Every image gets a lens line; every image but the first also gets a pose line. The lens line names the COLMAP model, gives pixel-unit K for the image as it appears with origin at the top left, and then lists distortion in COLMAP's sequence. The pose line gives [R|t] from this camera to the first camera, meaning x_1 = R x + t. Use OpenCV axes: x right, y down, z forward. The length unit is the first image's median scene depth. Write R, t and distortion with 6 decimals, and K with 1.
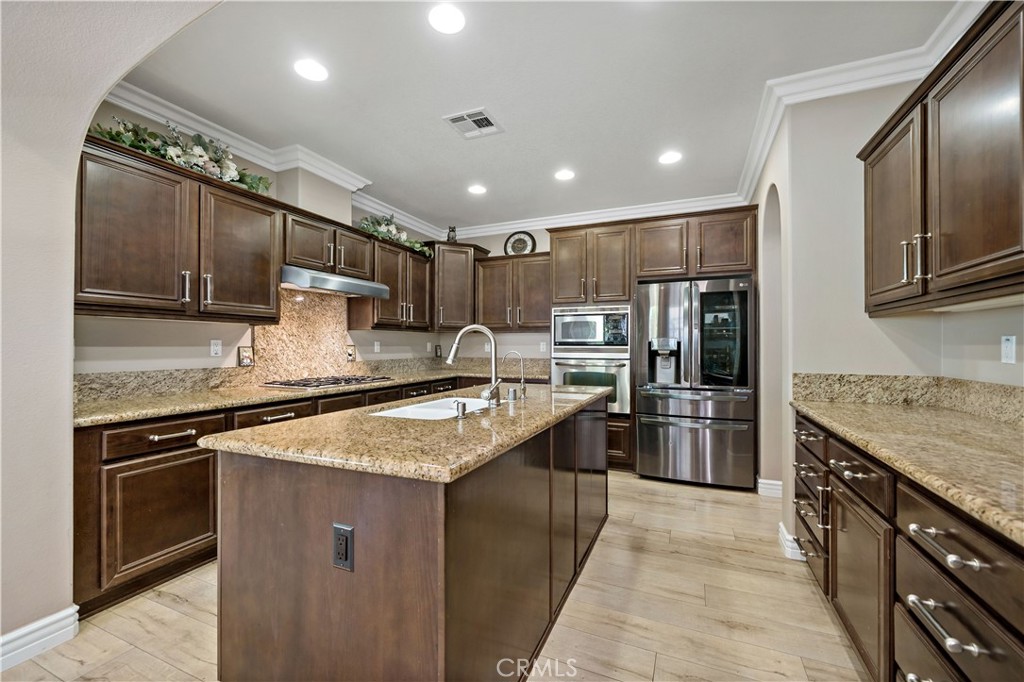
lens RADIAL K [[408.5, 0, 509.9], [0, 408.5, 342.4], [0, 0, 1]] dist [0.000897, 0.000052]
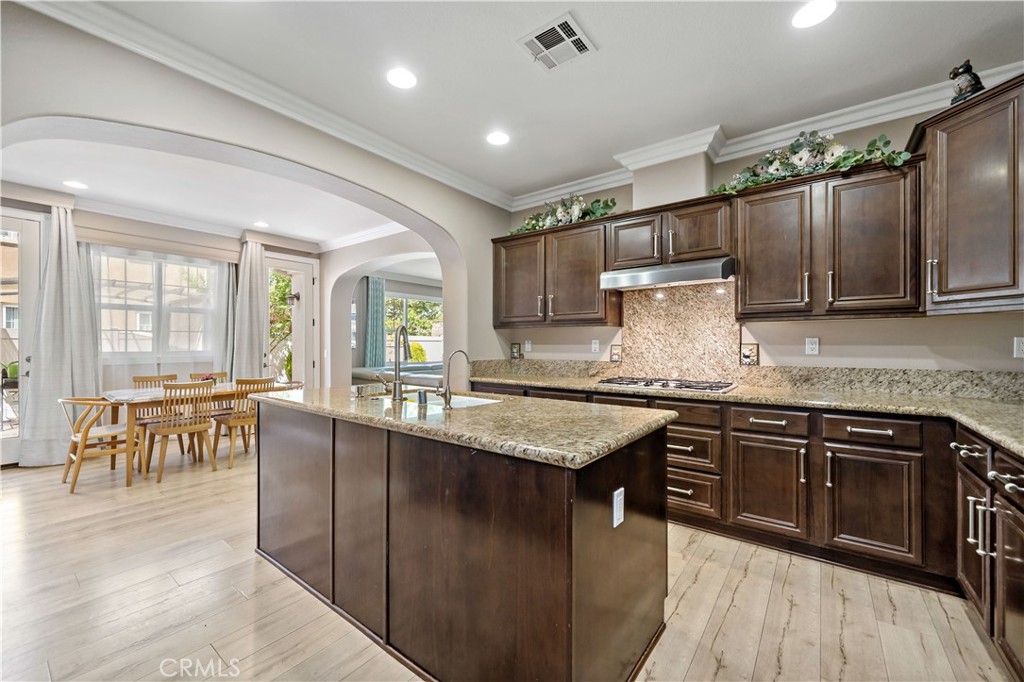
lens RADIAL K [[408.5, 0, 506.5], [0, 408.5, 344.0], [0, 0, 1]] dist [0.000897, 0.000052]
pose [[-0.248552, 0.001313, -0.968618, 0.563708], [0.009371, 0.999956, -0.001049, 0.005123], [0.968573, -0.009338, -0.248554, 0.946297]]
